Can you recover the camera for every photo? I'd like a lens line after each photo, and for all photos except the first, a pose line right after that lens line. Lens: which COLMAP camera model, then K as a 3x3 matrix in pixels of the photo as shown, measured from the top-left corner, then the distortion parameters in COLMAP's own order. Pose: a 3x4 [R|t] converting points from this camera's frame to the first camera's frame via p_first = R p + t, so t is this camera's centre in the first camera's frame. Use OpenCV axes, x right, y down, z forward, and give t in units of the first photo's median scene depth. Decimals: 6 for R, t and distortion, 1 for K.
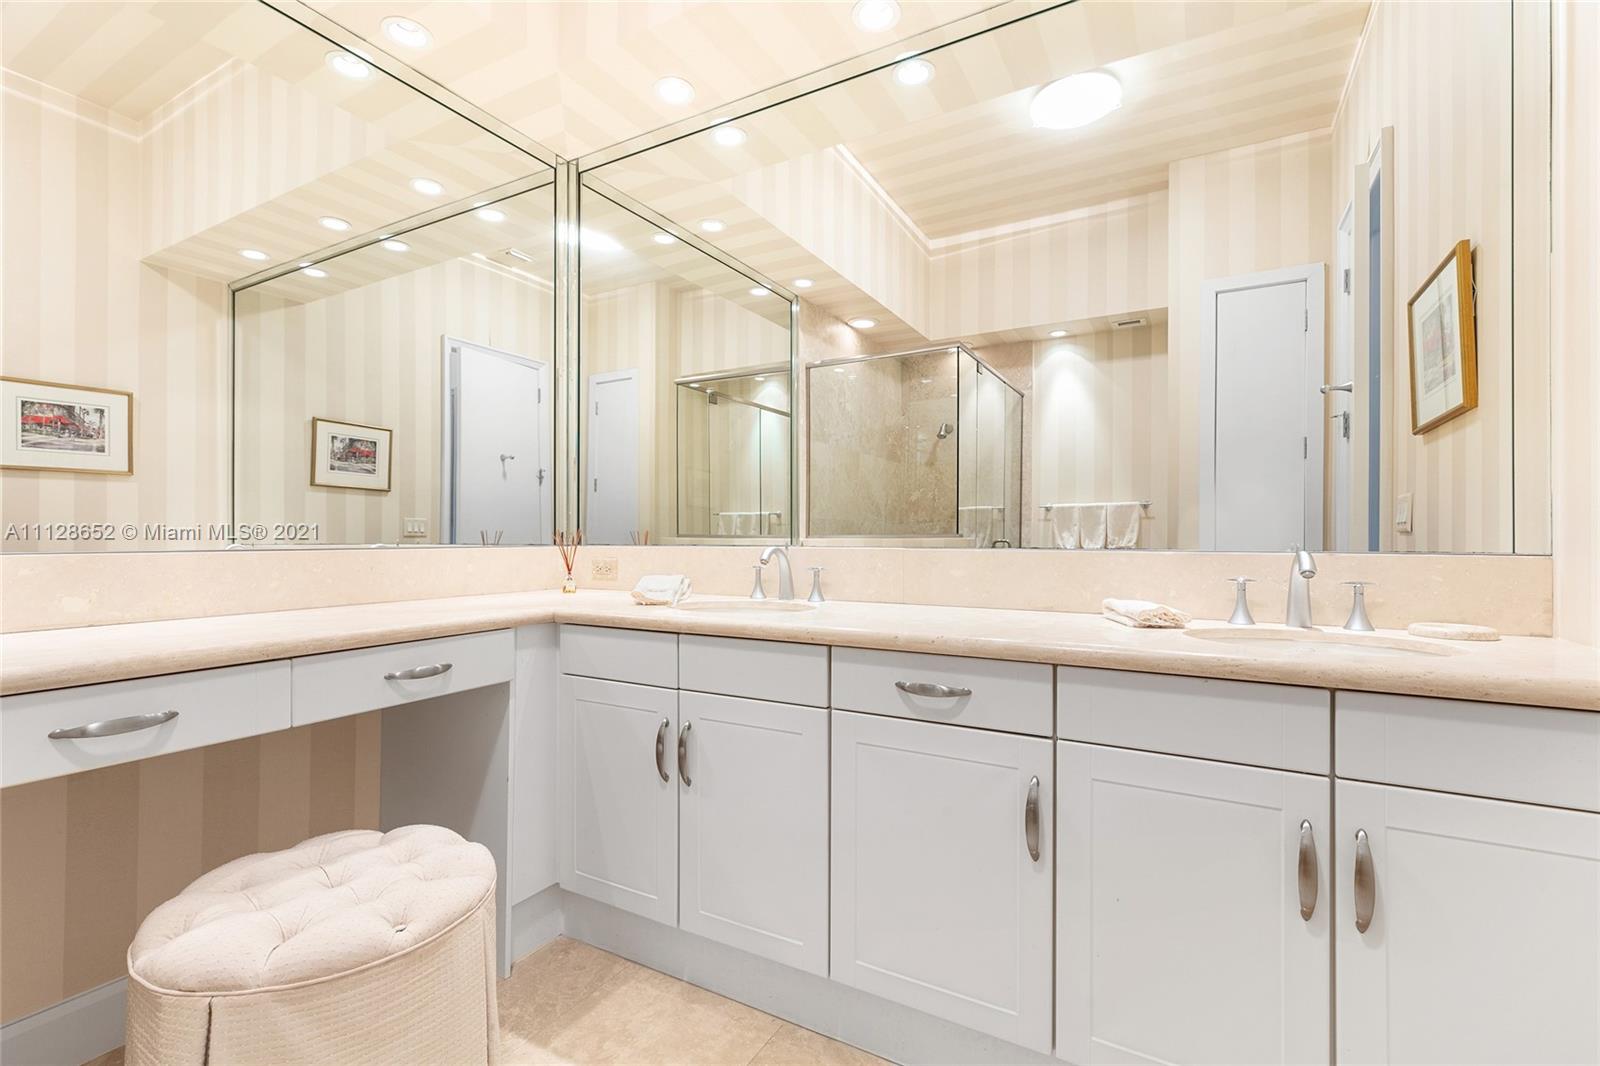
lens RADIAL K [[716.3, 0, 801.5], [0, 716.3, 534.2], [0, 0, 1]] dist [0.005163, 0.000051]
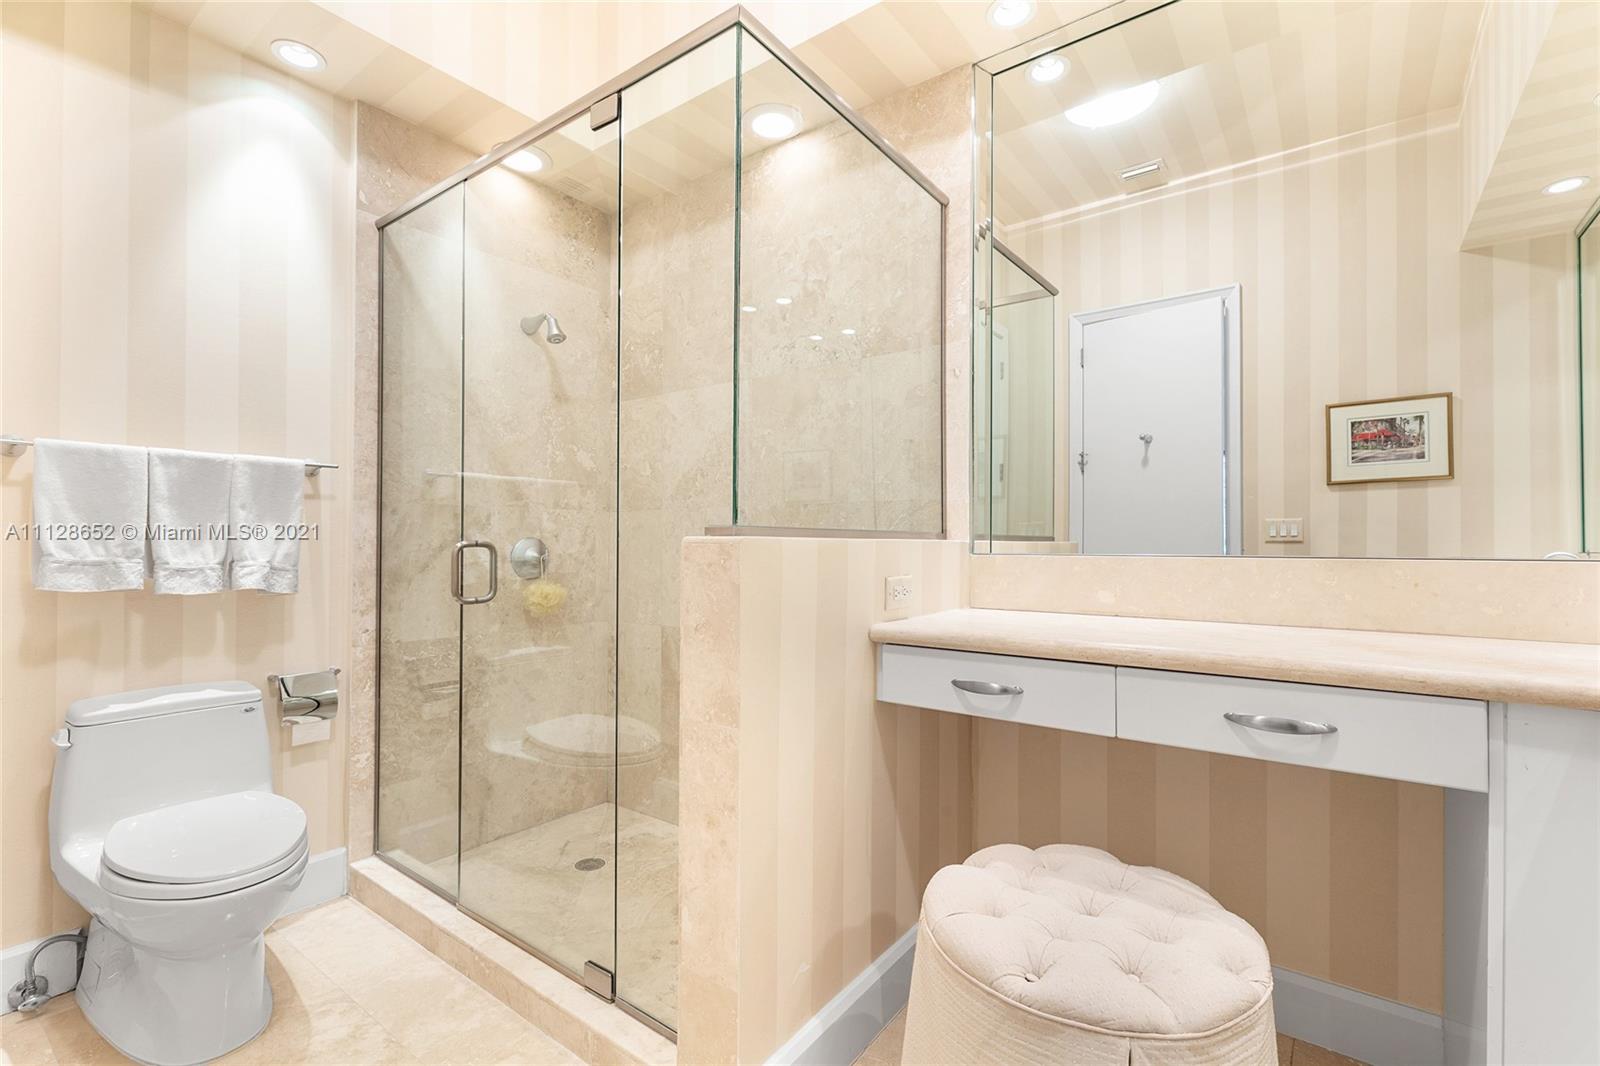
lens RADIAL K [[718.9, 0, 796.0], [0, 718.9, 504.8], [0, 0, 1]] dist [0.032078, -0.000023]
pose [[-0.130010, -0.051683, -0.990165, 0.146193], [0.004066, 0.998604, -0.052658, -0.000347], [0.991504, -0.010872, -0.129619, 0.283182]]
